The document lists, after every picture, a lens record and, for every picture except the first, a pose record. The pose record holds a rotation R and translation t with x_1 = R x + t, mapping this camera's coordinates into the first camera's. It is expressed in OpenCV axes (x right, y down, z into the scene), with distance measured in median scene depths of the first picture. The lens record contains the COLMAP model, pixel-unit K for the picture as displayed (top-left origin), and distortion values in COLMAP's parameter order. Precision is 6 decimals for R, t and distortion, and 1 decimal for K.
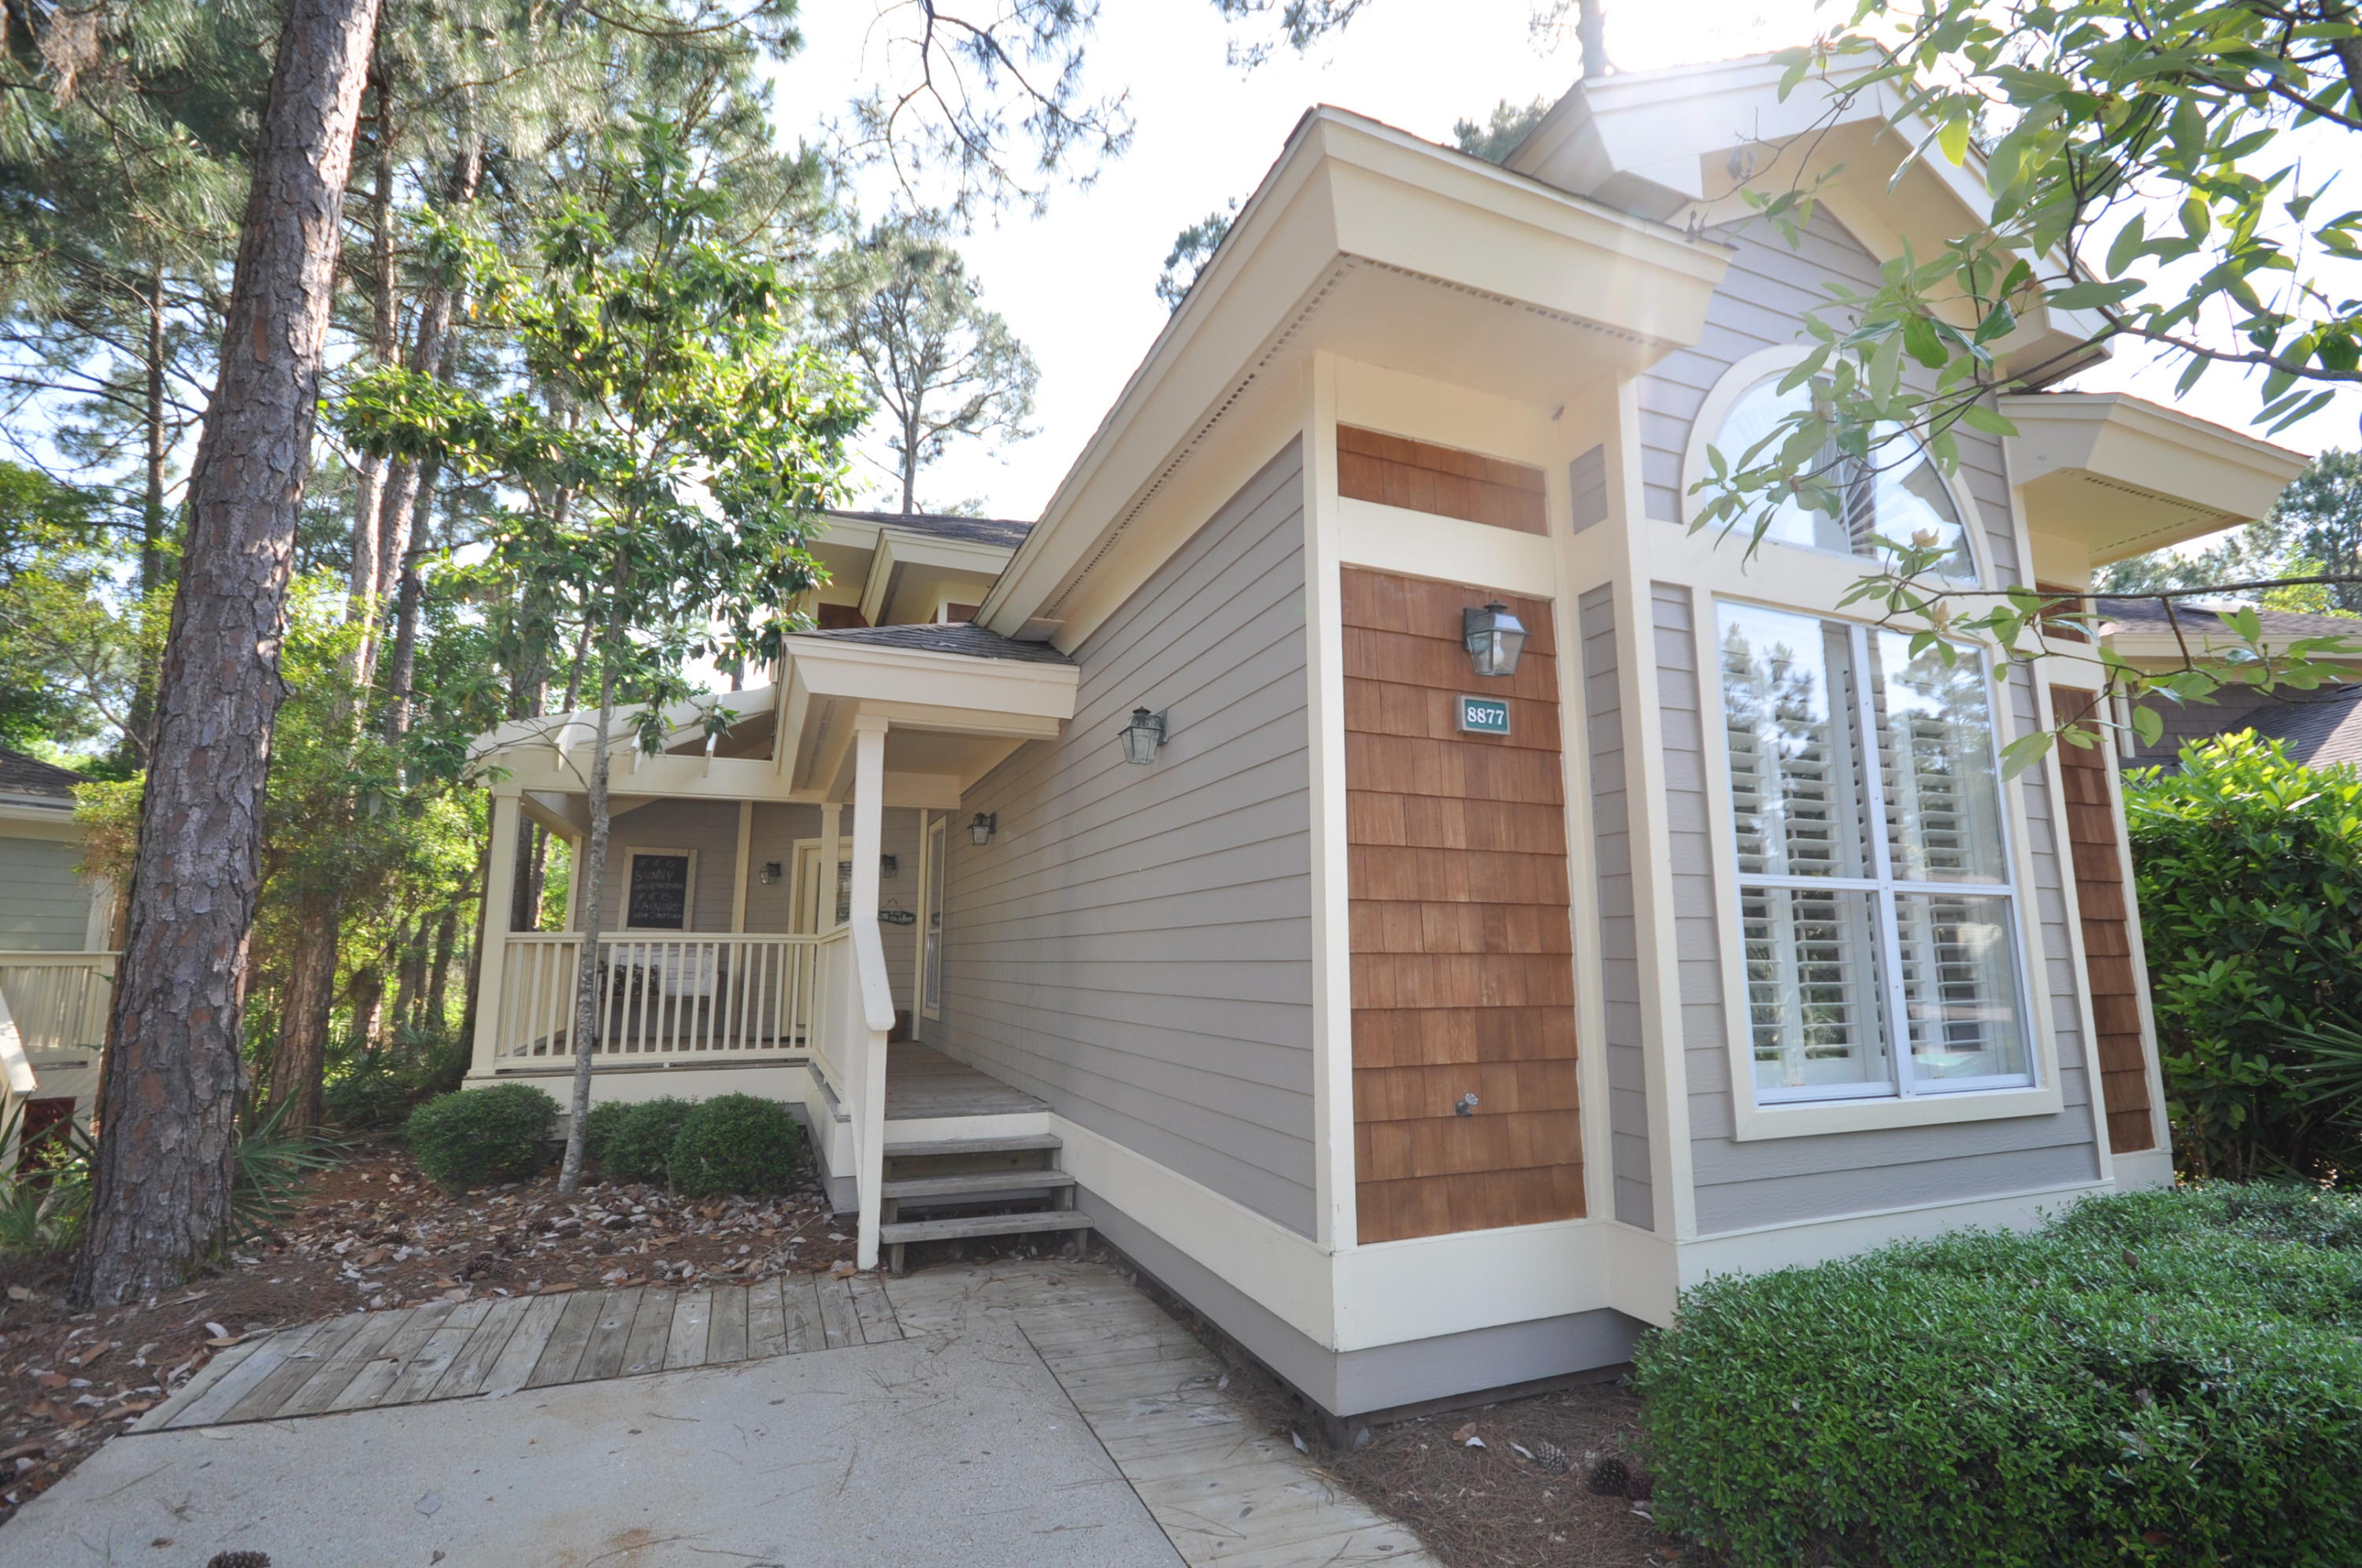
lens RADIAL K [[1034.8, 0, 1179.3], [0, 1034.8, 791.7], [0, 0, 1]] dist [-0.010258, -0.000700]
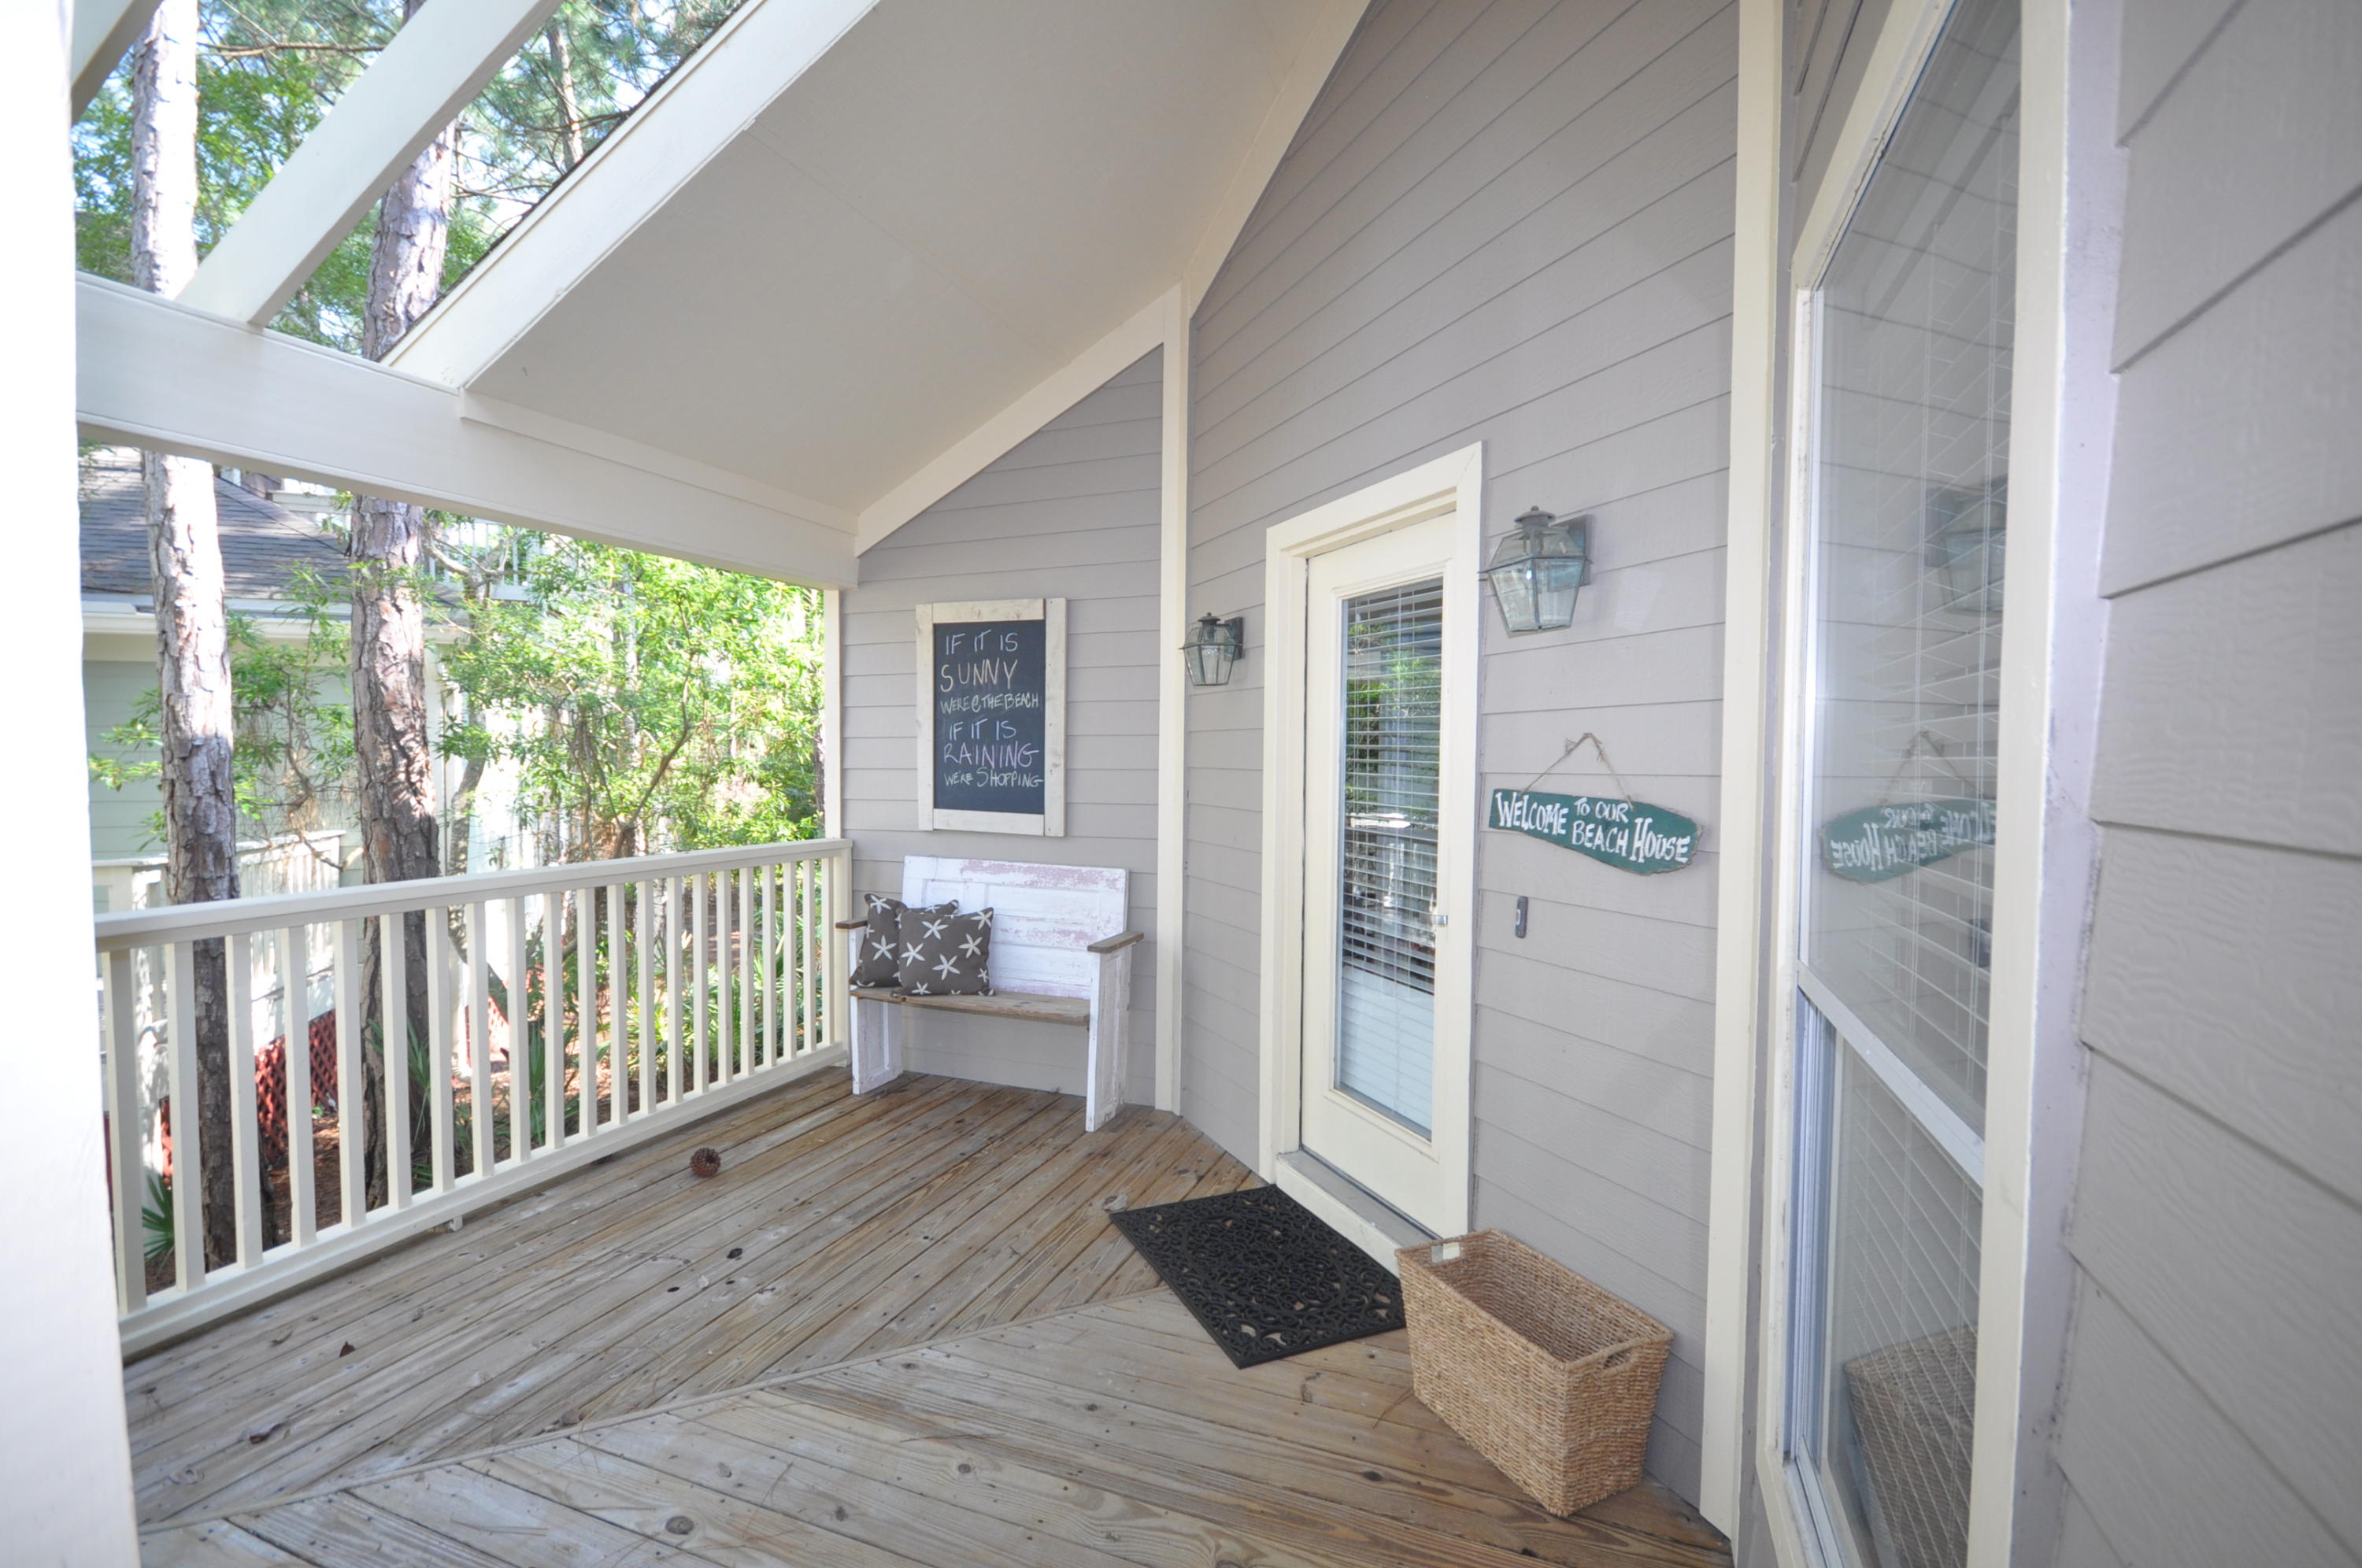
lens RADIAL K [[1034.8, 0, 1180.9], [0, 1034.8, 791.3], [0, 0, 1]] dist [-0.010258, -0.000700]
pose [[0.720353, 0.030908, -0.692918, -0.187949], [0.105467, 0.982509, 0.153469, 0.072712], [0.685542, -0.183632, 0.704494, 0.772851]]
